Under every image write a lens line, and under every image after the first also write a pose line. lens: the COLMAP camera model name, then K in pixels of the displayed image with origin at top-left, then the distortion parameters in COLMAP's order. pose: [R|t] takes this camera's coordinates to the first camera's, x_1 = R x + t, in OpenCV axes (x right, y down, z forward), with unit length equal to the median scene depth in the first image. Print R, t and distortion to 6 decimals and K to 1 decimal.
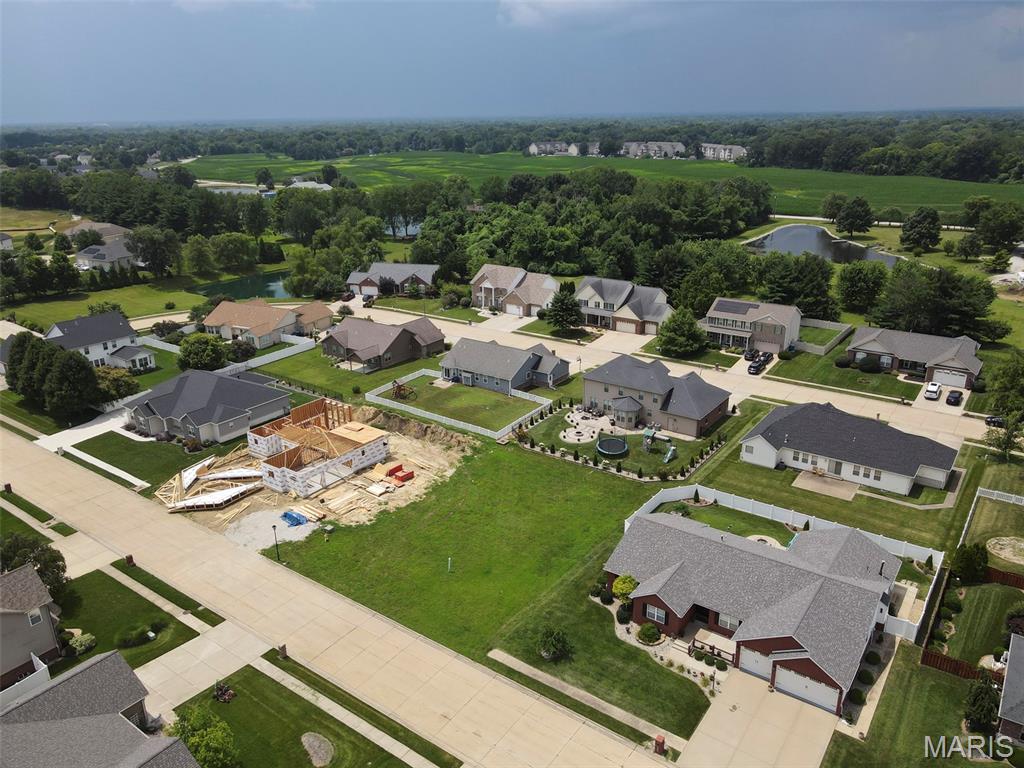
lens RADIAL K [[750.2, 0, 513.2], [0, 750.2, 388.8], [0, 0, 1]] dist [0.001252, 0.027285]
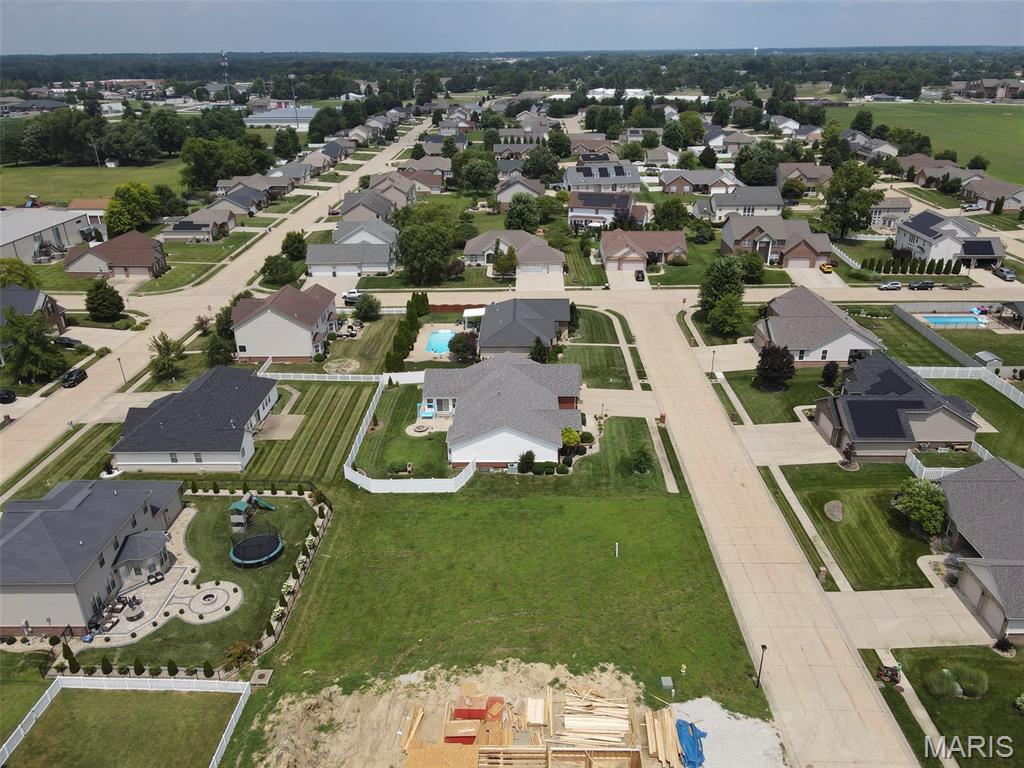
lens RADIAL K [[750.2, 0, 513.2], [0, 750.2, 388.8], [0, 0, 1]] dist [0.001252, 0.027285]
pose [[-0.575073, -0.322298, 0.751941, -0.438538], [0.296595, 0.774463, 0.558783, -0.325064], [-0.762445, 0.544363, -0.349781, 0.891039]]
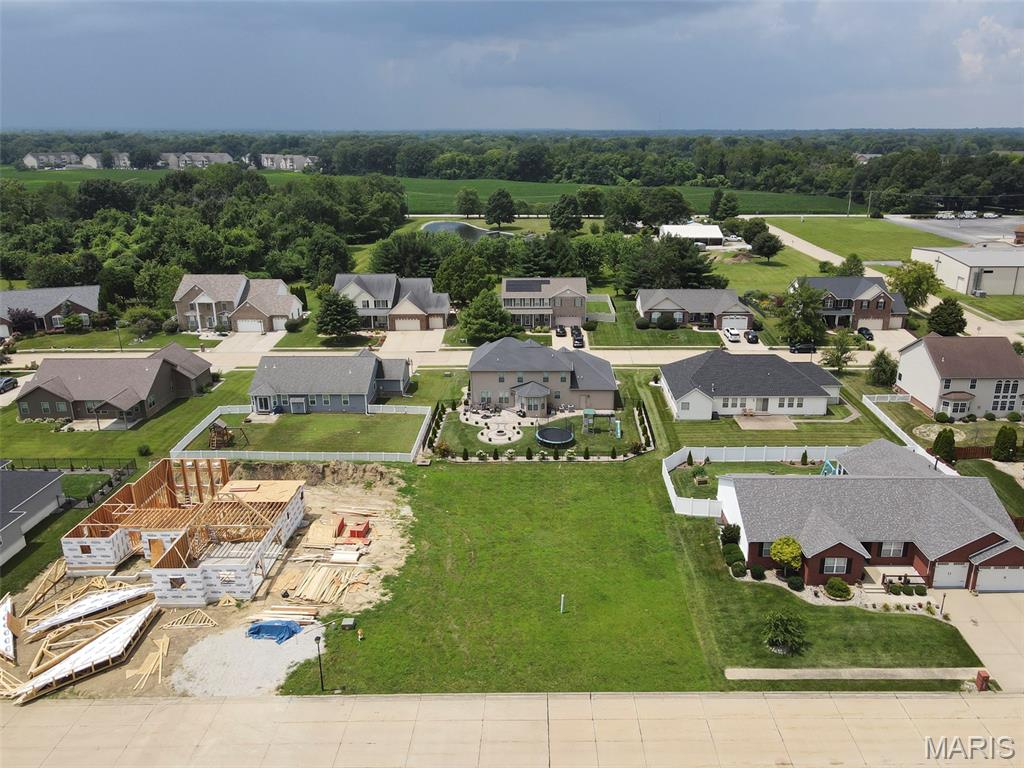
lens RADIAL K [[785.9, 0, 551.4], [0, 785.9, 384.7], [0, 0, 1]] dist [0.008253, 0.013495]
pose [[0.805723, -0.171358, 0.566962, -0.342245], [0.194036, 0.980776, 0.020681, -0.000605], [-0.559607, 0.093348, 0.823484, 0.225544]]
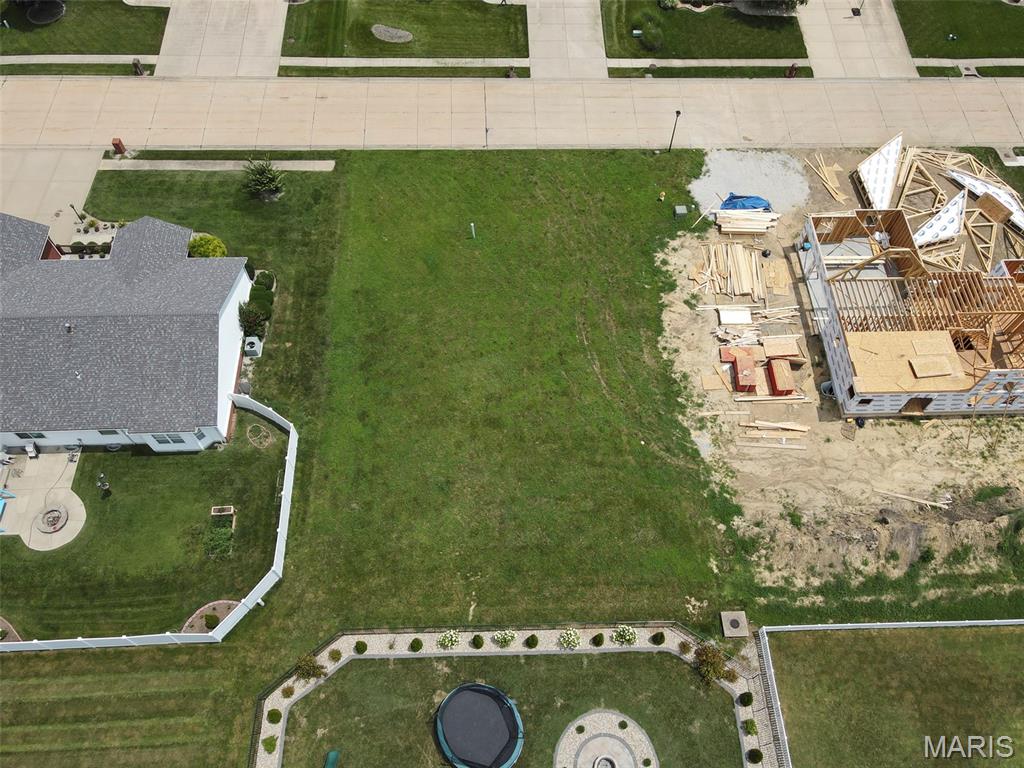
lens RADIAL K [[777.9, 0, 539.3], [0, 777.9, 385.6], [0, 0, 1]] dist [0.008037, 0.013693]
pose [[-0.781775, 0.534115, -0.321790, 0.128930], [-0.236606, 0.223371, 0.945581, -0.316426], [0.576927, 0.815369, -0.048252, 0.811156]]
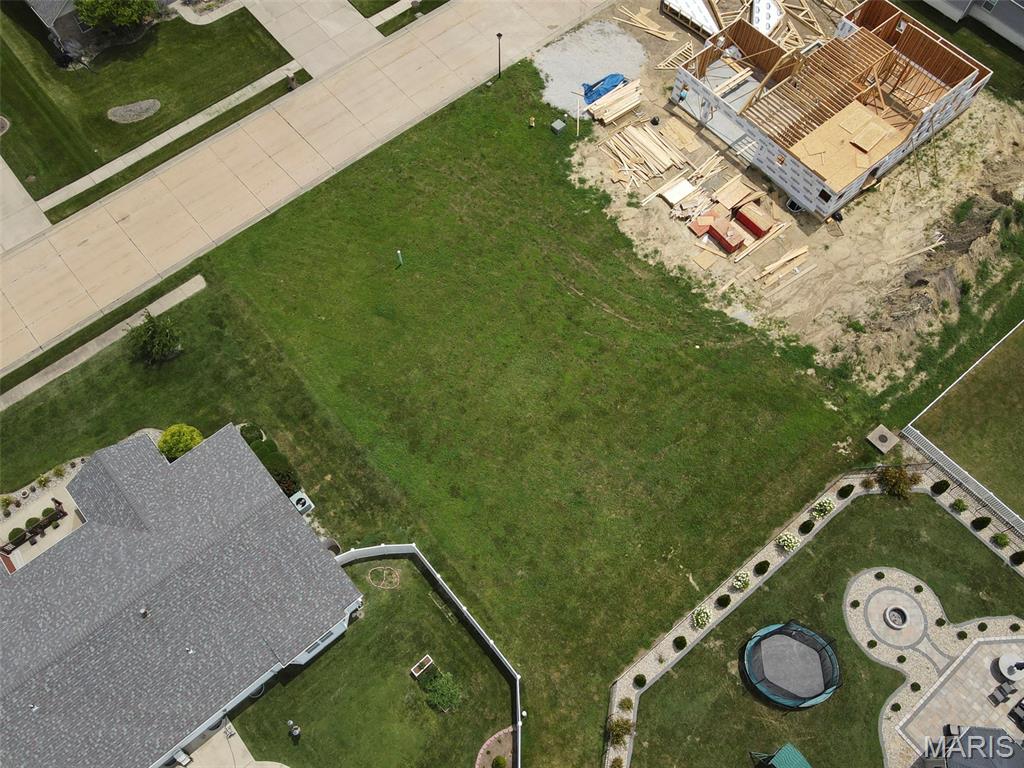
lens RADIAL K [[826.9, 0, 500.1], [0, 826.9, 385.2], [0, 0, 1]] dist [0.004849, 0.021396]
pose [[-0.243473, 0.880075, -0.407663, 0.196028], [-0.332328, 0.319172, 0.887517, -0.274510], [0.911196, 0.351565, 0.214764, 0.652414]]
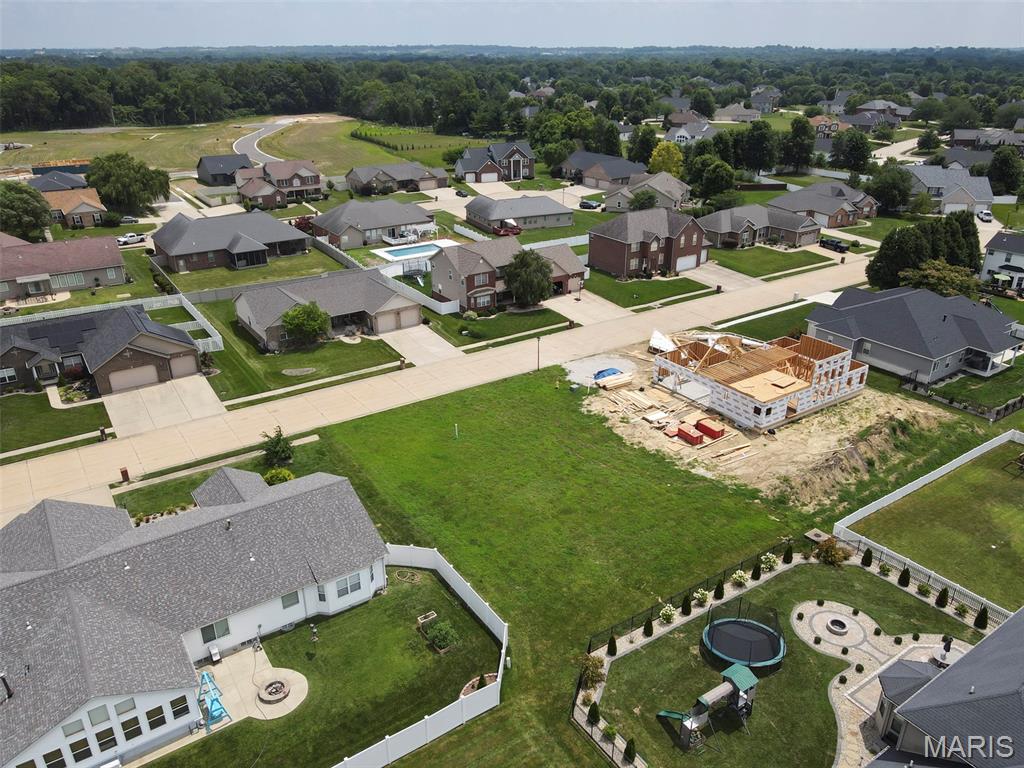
lens RADIAL K [[750.2, 0, 513.2], [0, 750.2, 388.8], [0, 0, 1]] dist [0.001252, 0.027285]
pose [[-0.338111, 0.402436, -0.850721, 0.452985], [-0.319579, 0.801146, 0.505998, -0.206960], [0.885184, 0.442956, -0.142266, 0.794612]]
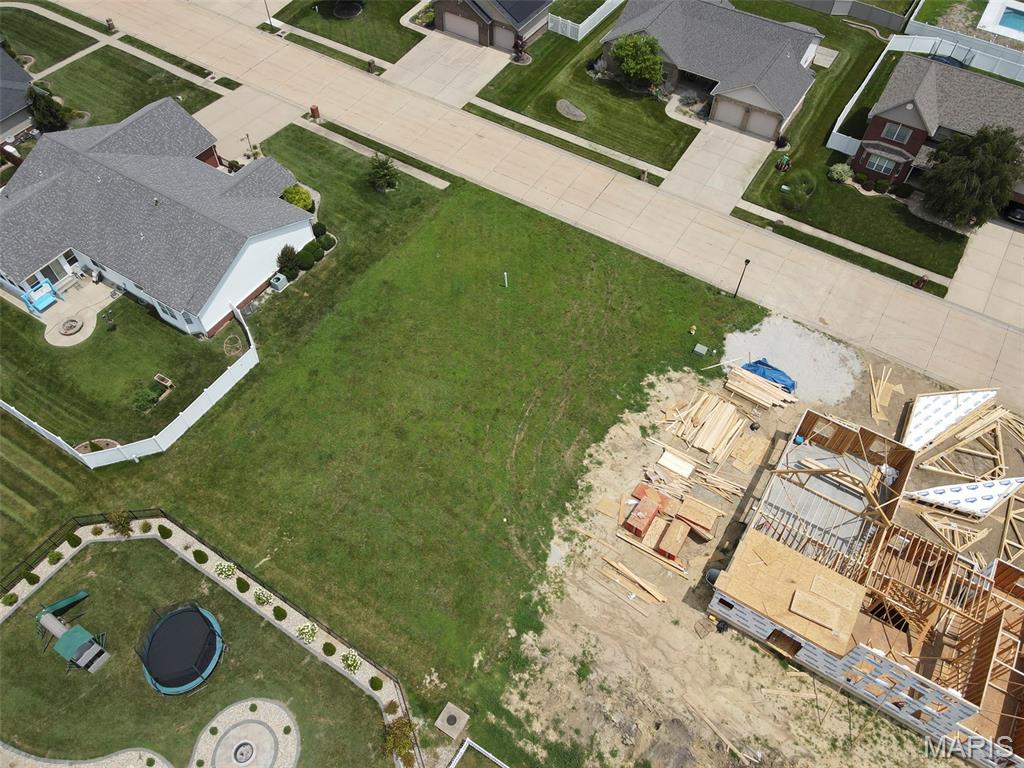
lens RADIAL K [[750.2, 0, 513.2], [0, 750.2, 388.8], [0, 0, 1]] dist [0.001252, 0.027285]
pose [[-0.997731, 0.055128, -0.038650, -0.037987], [-0.022086, 0.274301, 0.961390, -0.330886], [0.063601, 0.960062, -0.272461, 0.896435]]
